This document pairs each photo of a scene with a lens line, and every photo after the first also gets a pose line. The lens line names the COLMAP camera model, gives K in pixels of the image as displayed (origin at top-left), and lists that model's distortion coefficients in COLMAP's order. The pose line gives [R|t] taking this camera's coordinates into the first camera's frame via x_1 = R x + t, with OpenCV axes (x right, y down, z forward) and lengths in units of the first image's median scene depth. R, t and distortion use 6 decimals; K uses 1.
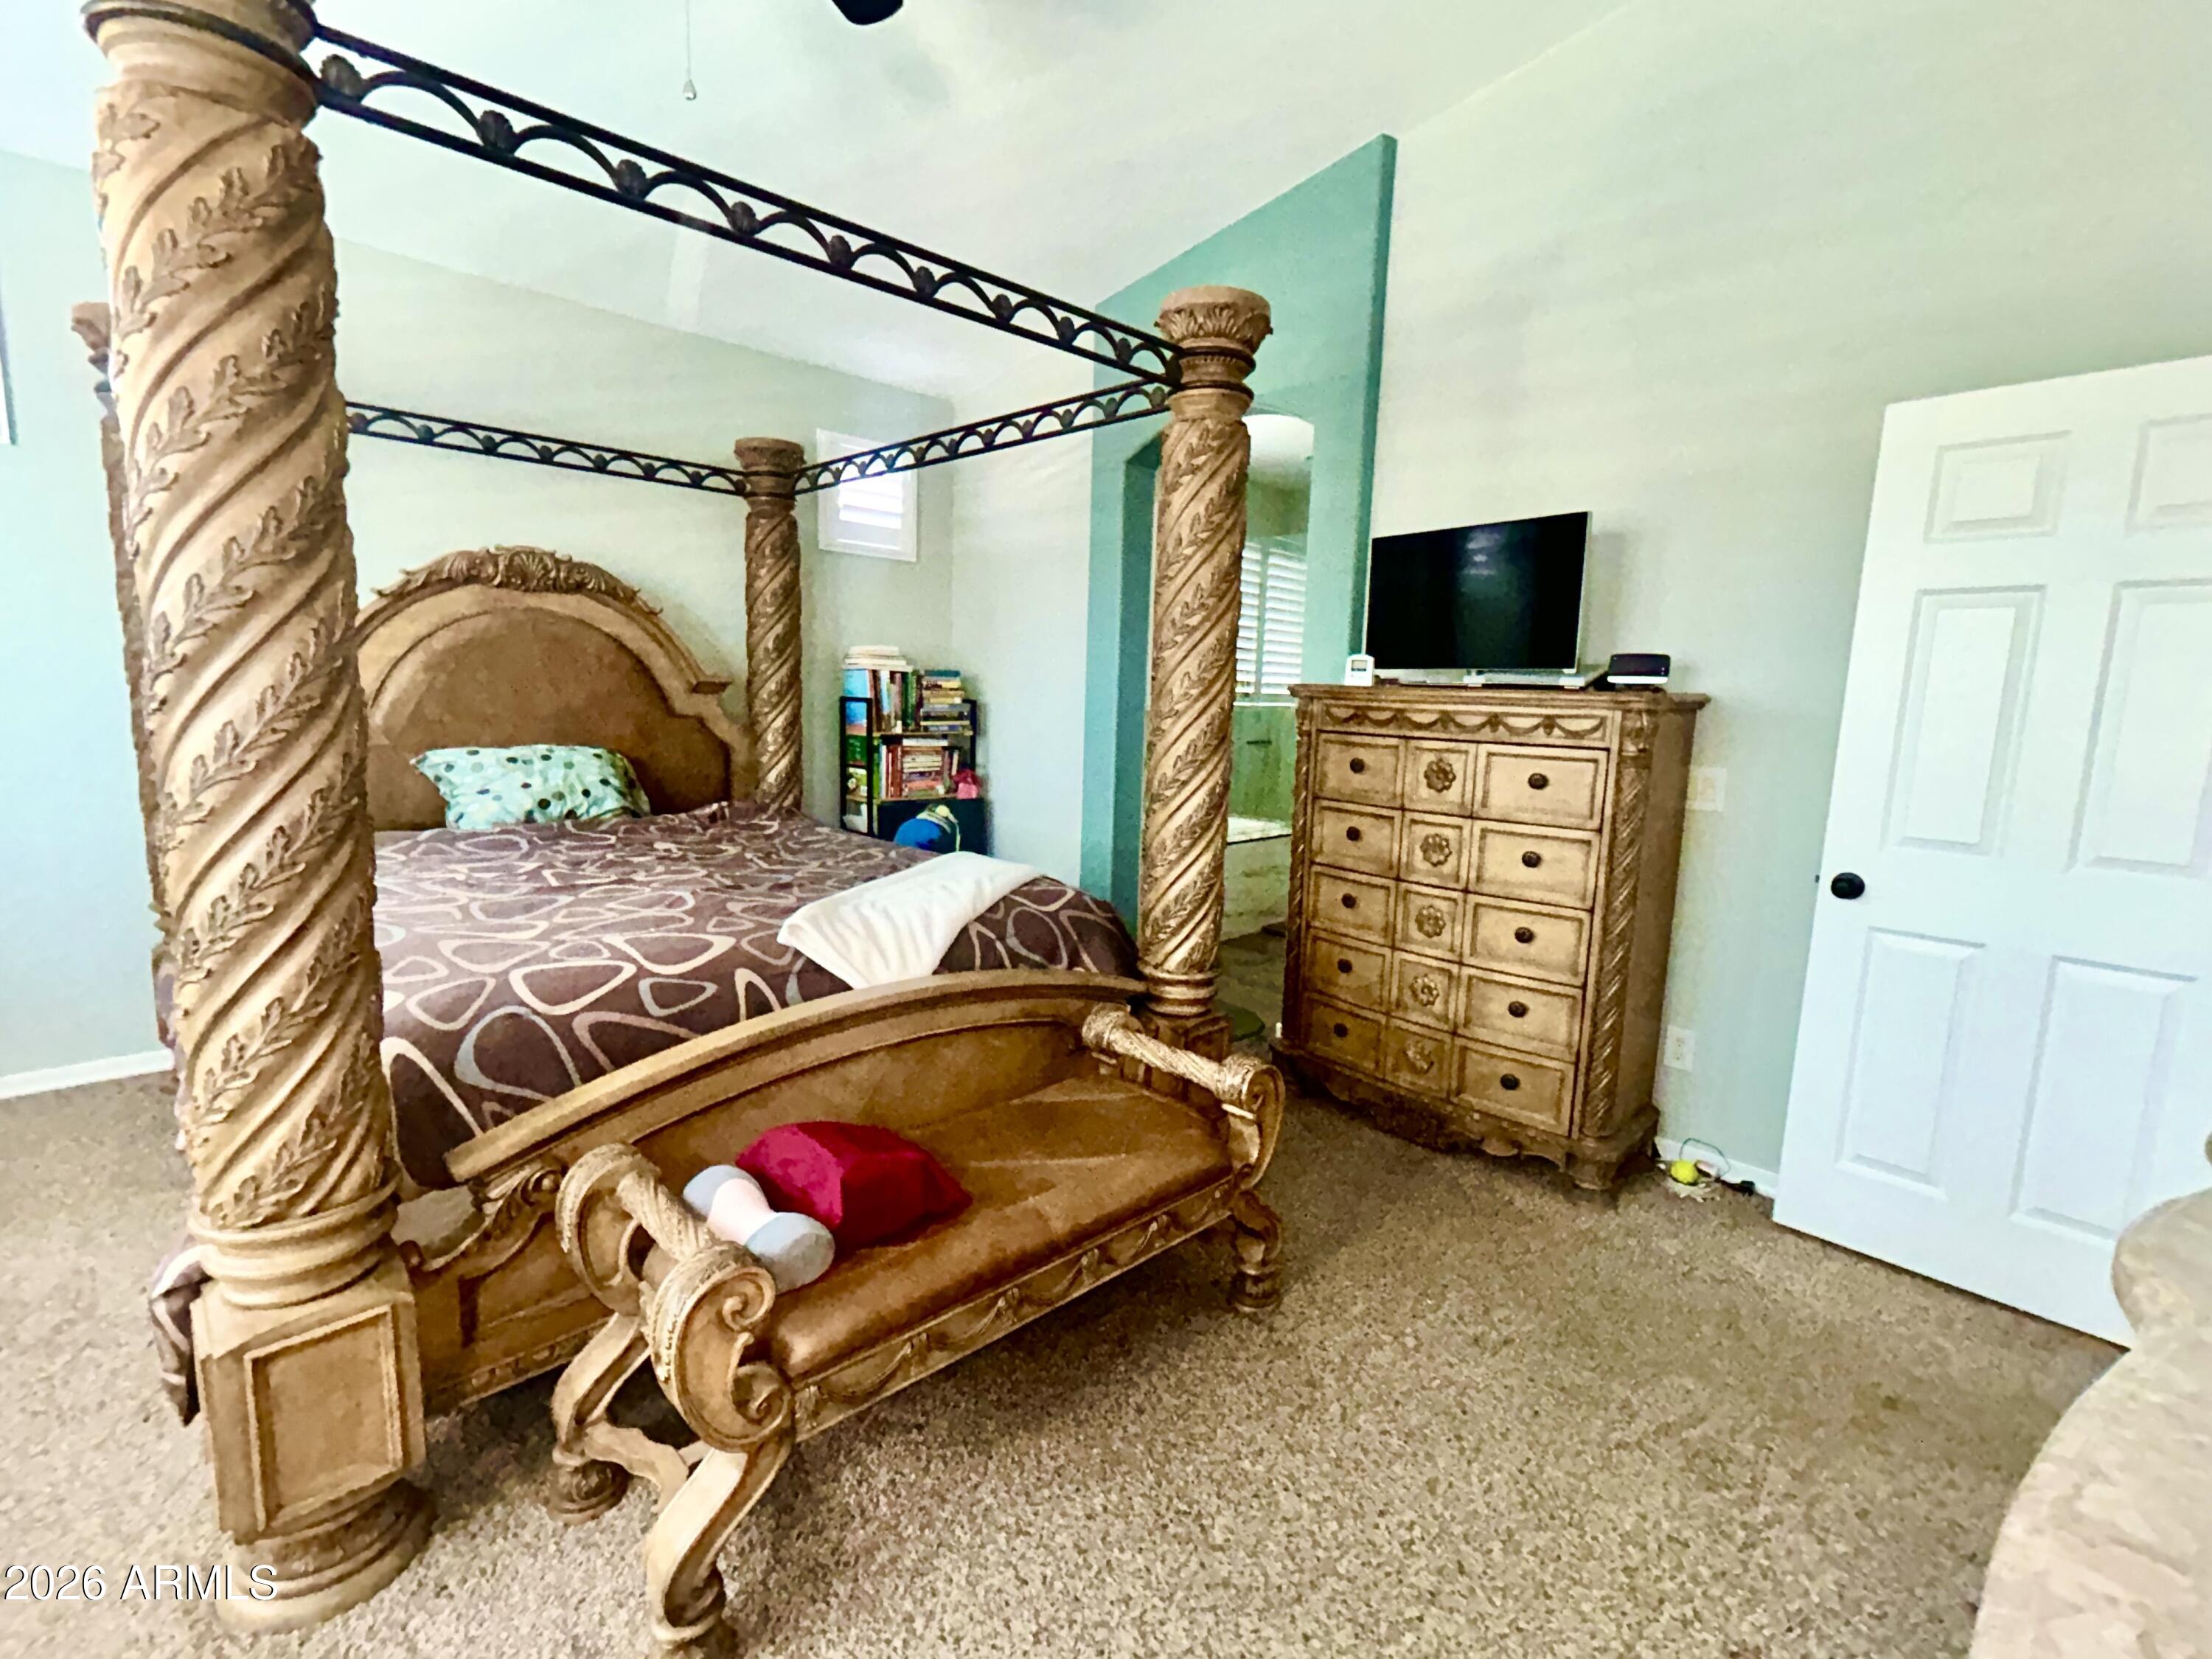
lens RADIAL K [[973.1, 0, 1106.1], [0, 973.1, 828.5], [0, 0, 1]] dist [-0.001421, -0.000082]
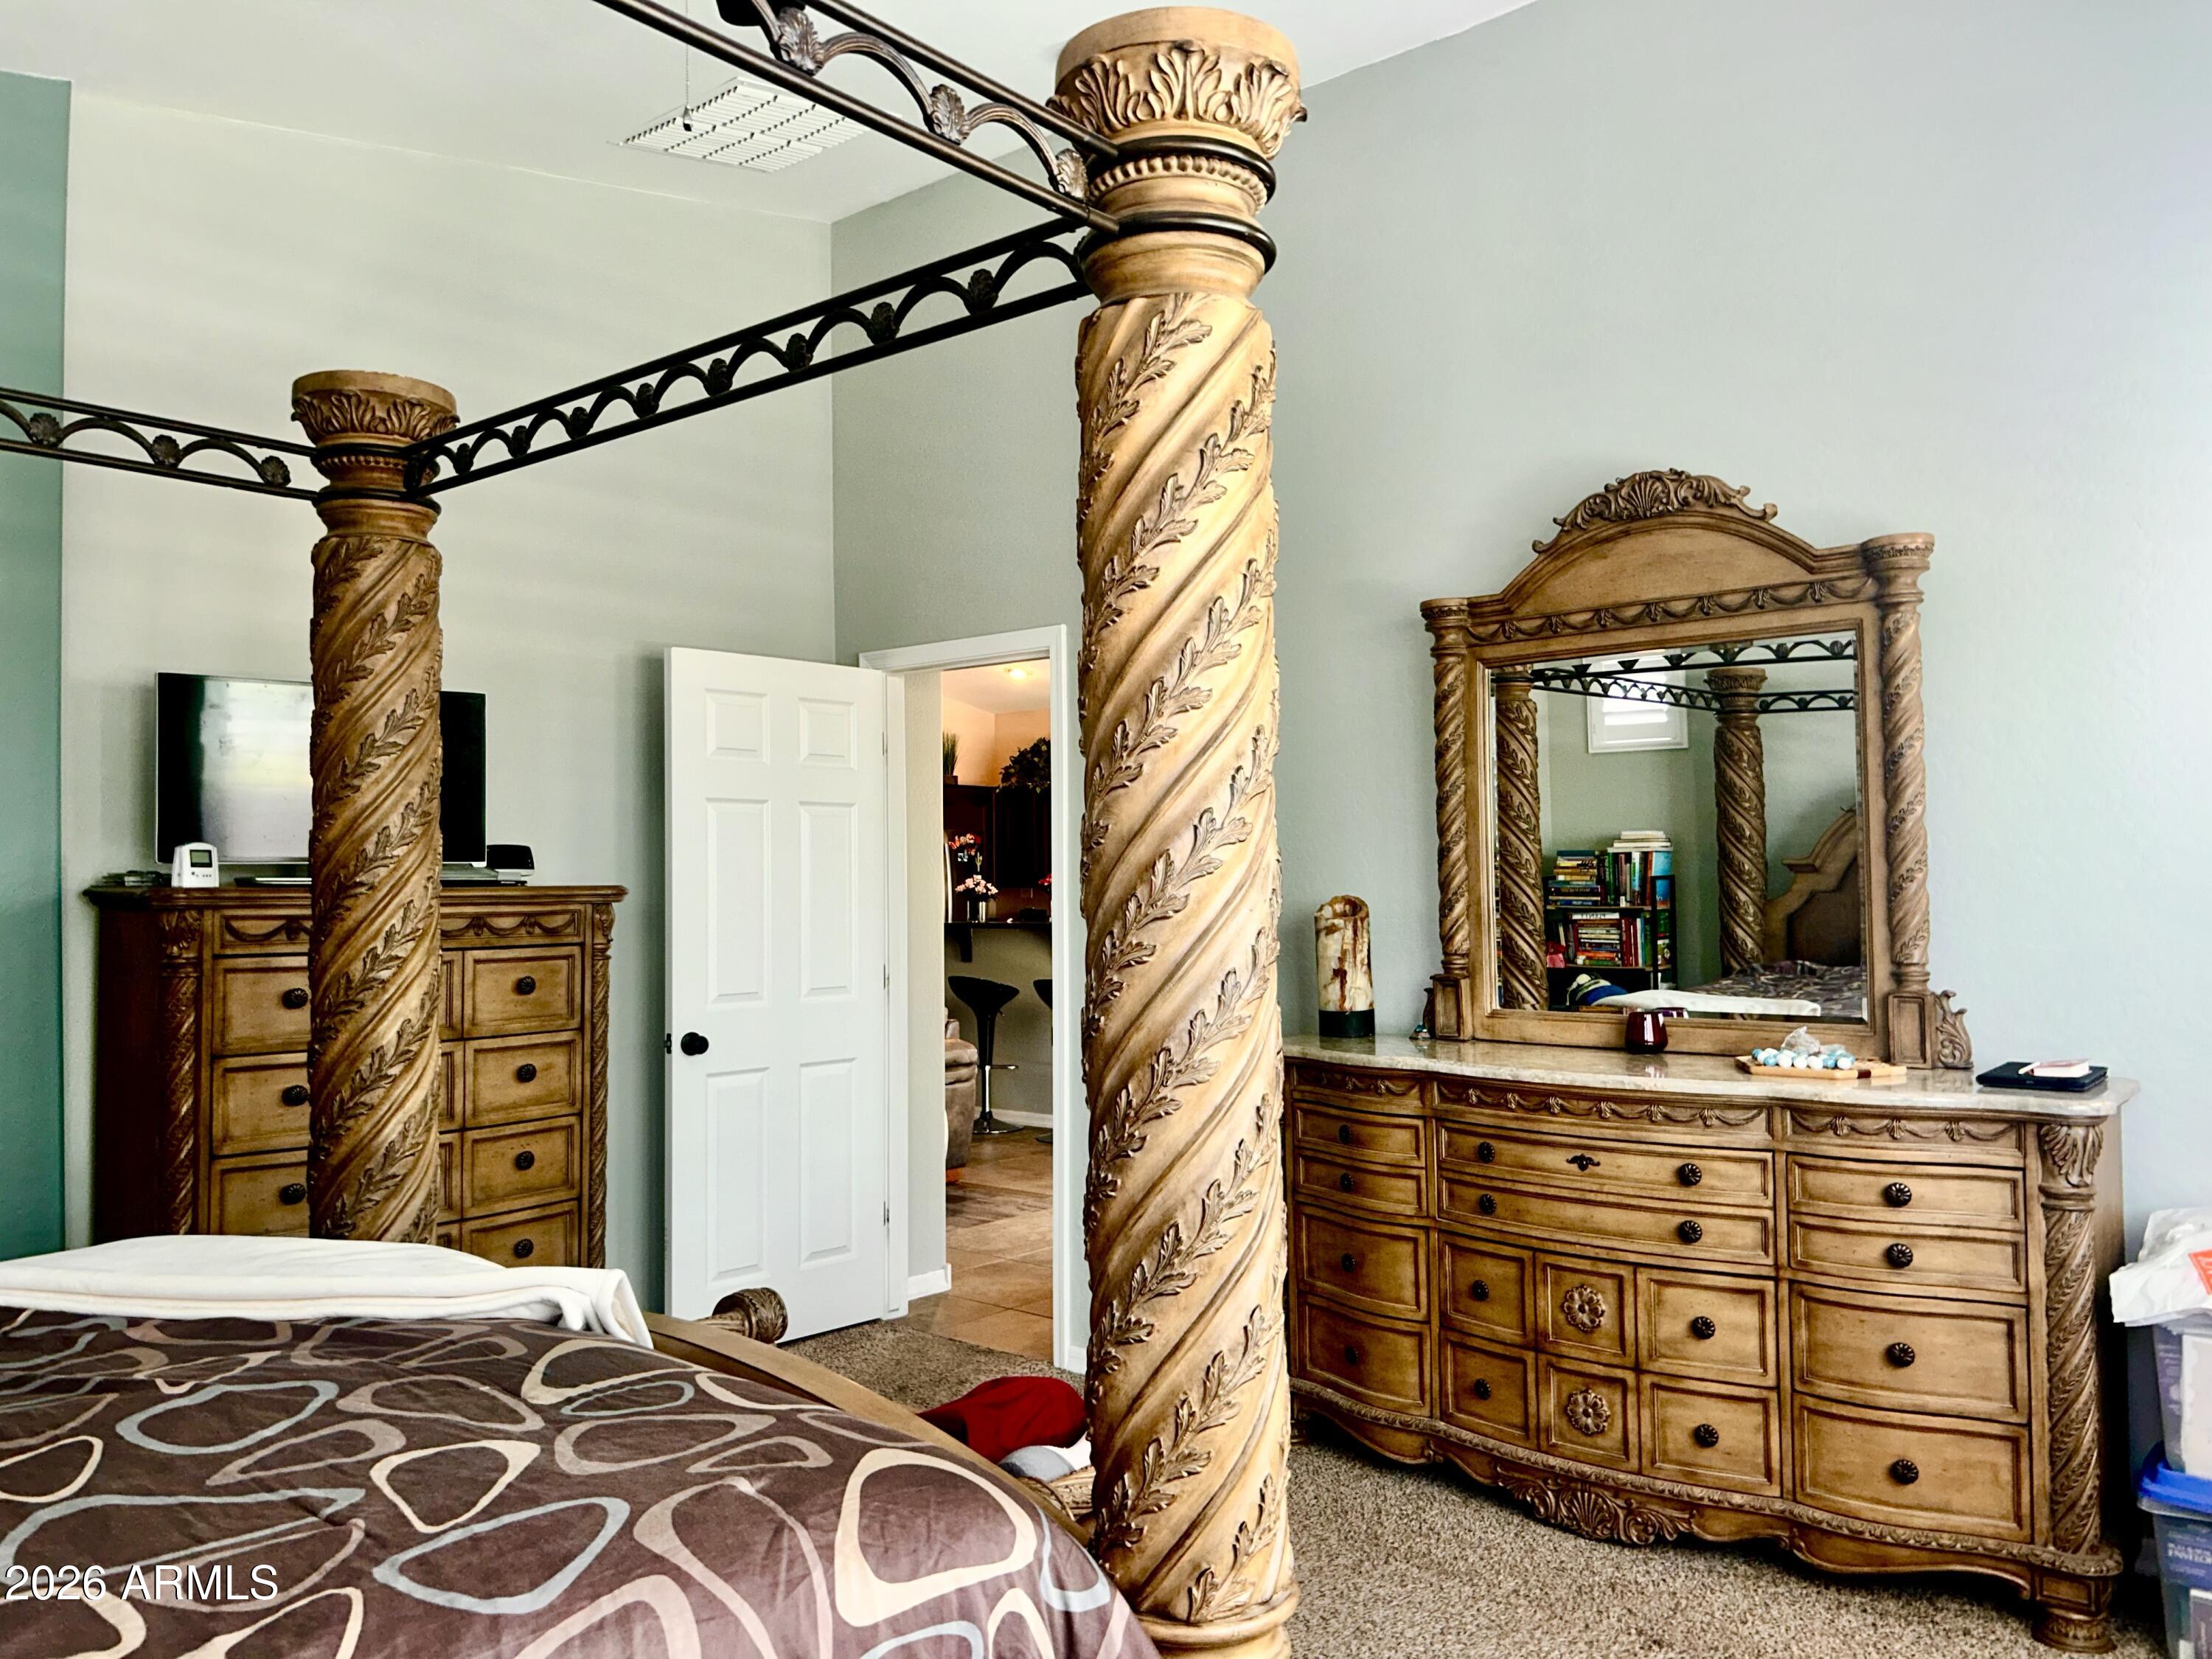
lens RADIAL K [[1672.5, 0, 1106.6], [0, 1672.5, 830.6], [0, 0, 1]] dist [0.048179, -0.055543]
pose [[-0.085426, 0.000786, 0.996344, -1.155353], [0.144115, 0.989493, 0.011576, -0.130791], [-0.985867, 0.144577, -0.084642, 0.573614]]
